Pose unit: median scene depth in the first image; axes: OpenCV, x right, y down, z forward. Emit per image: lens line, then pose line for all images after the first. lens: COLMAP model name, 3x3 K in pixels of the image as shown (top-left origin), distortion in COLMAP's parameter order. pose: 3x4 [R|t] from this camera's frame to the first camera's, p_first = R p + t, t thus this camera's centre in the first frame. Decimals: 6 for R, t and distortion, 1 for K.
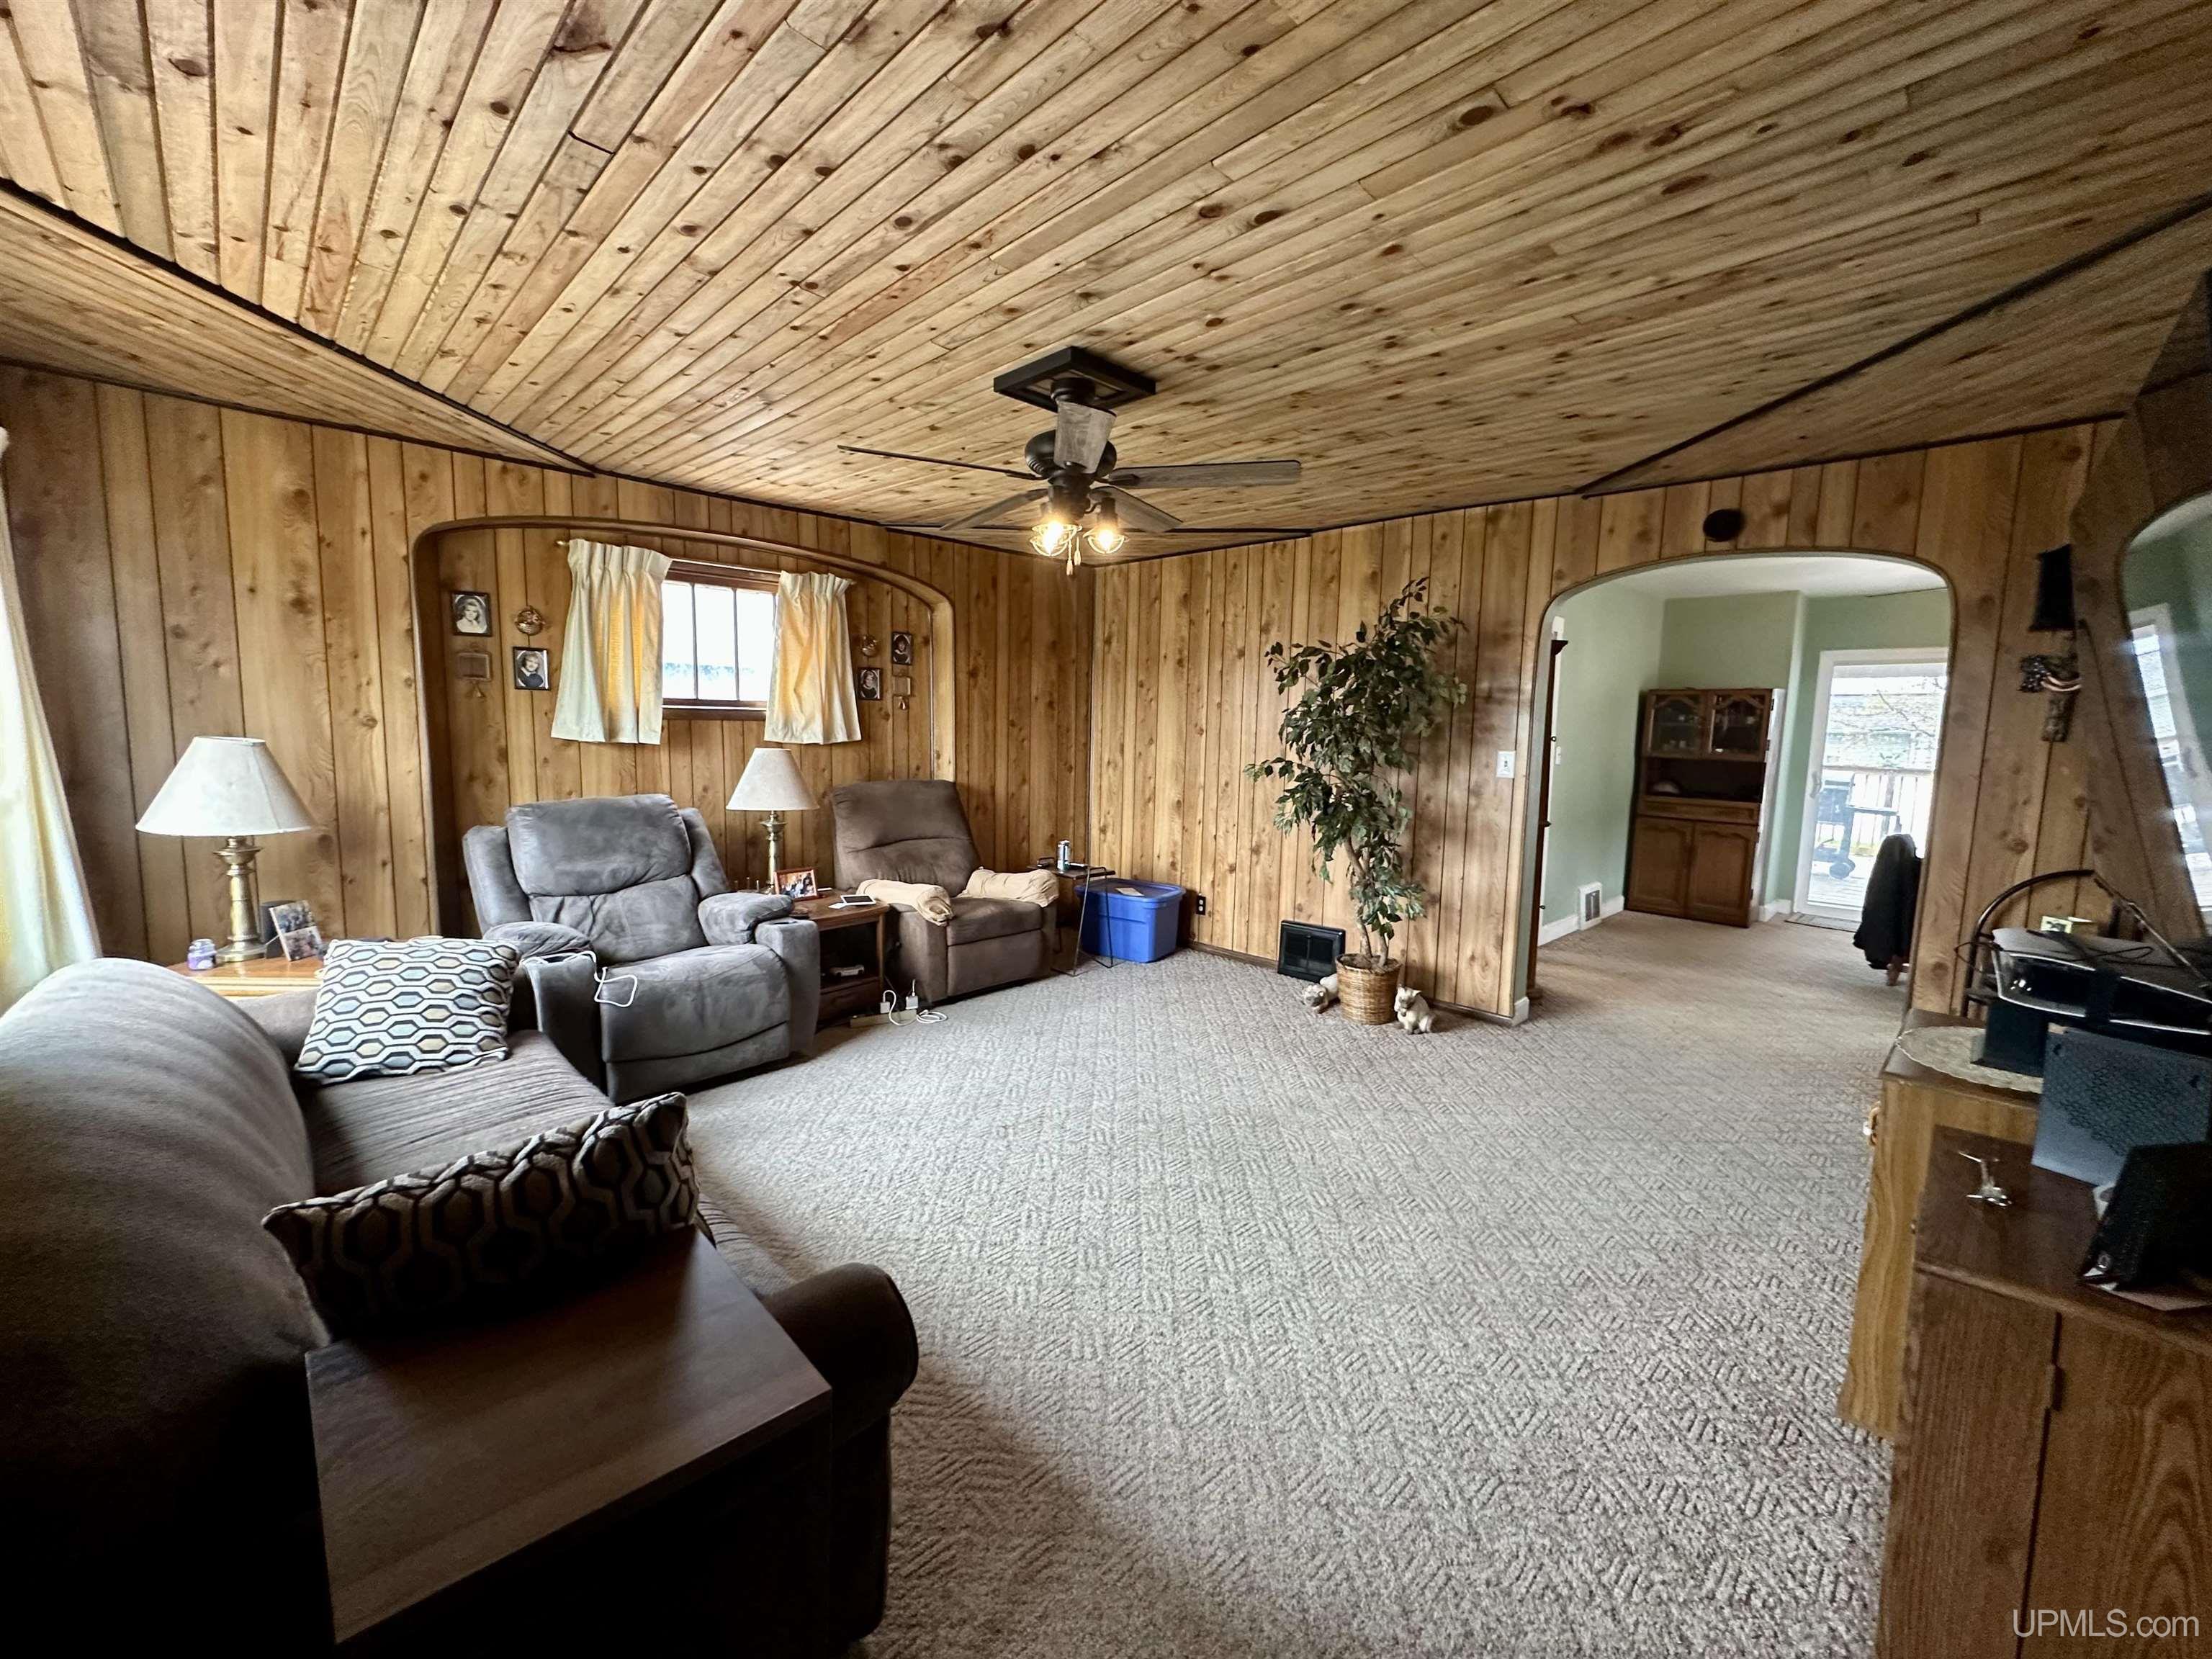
lens RADIAL K [[878.9, 0, 1102.5], [0, 878.9, 821.6], [0, 0, 1]] dist [-0.000748, -0.000117]
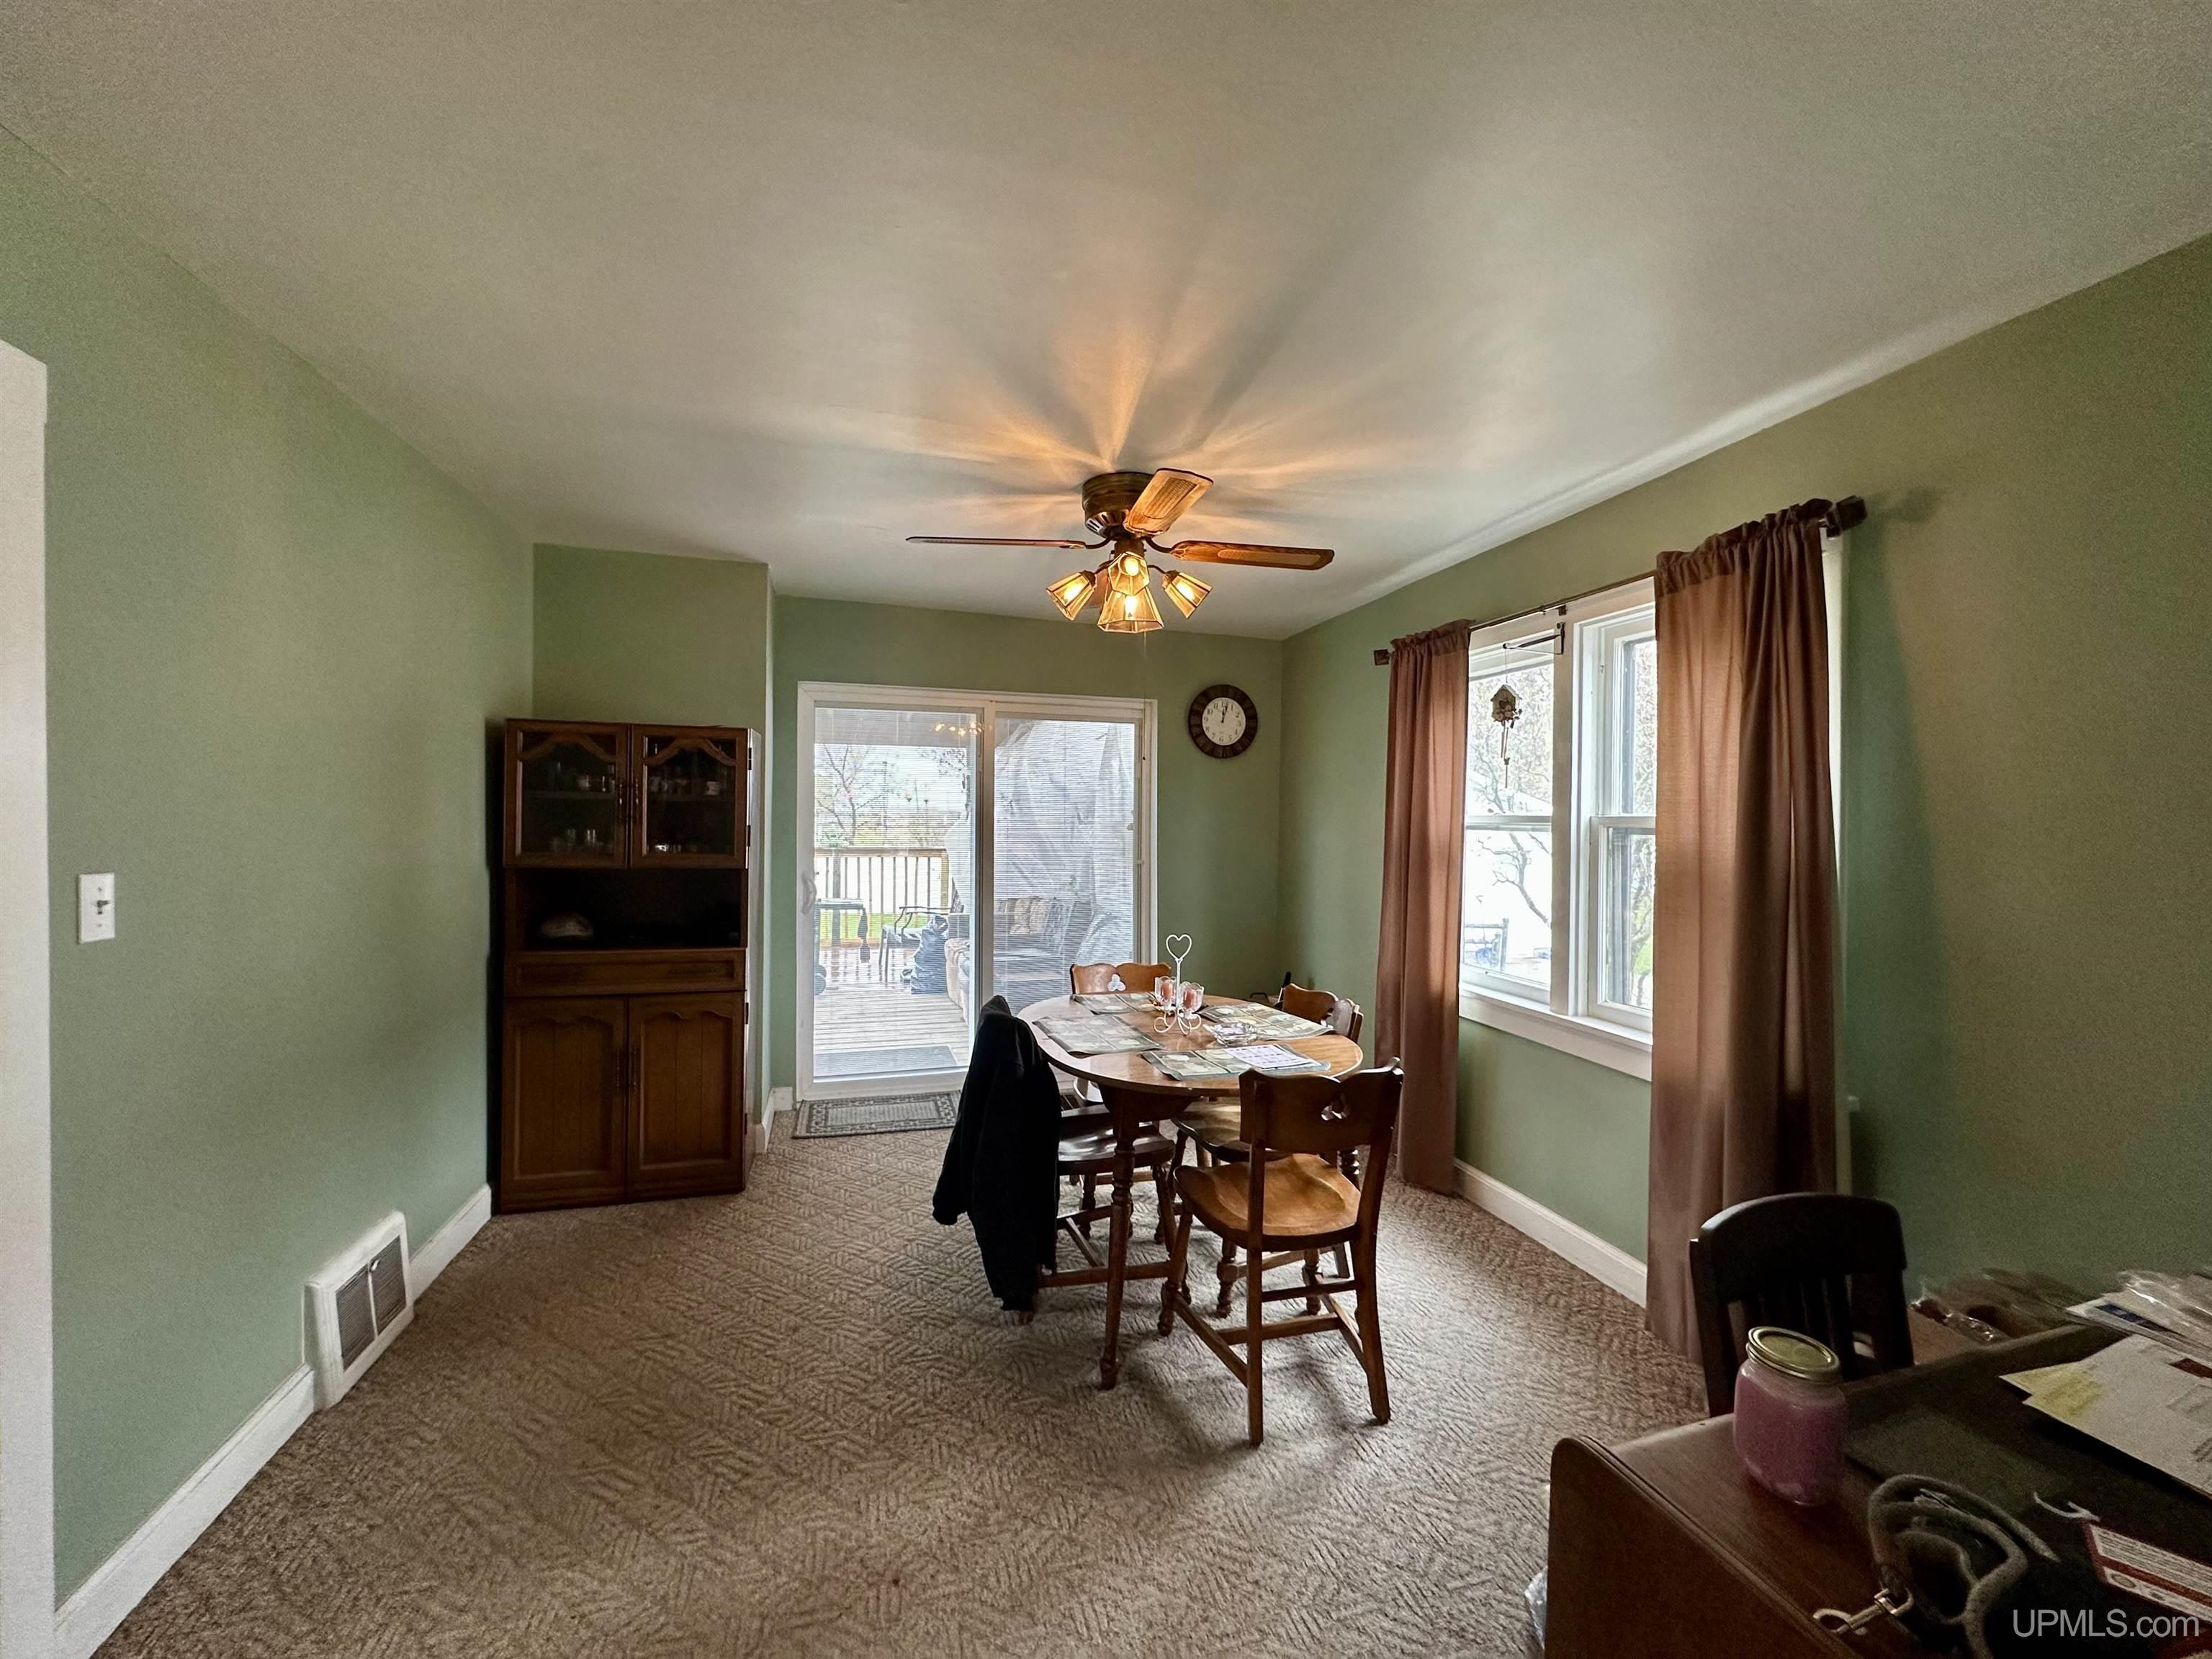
lens RADIAL K [[878.9, 0, 1103.4], [0, 878.9, 822.0], [0, 0, 1]] dist [-0.000748, -0.000117]
pose [[0.478303, -0.020917, 0.877946, 0.385317], [0.100917, 0.994403, -0.031288, -0.054827], [-0.872377, 0.103565, 0.477737, 0.542938]]
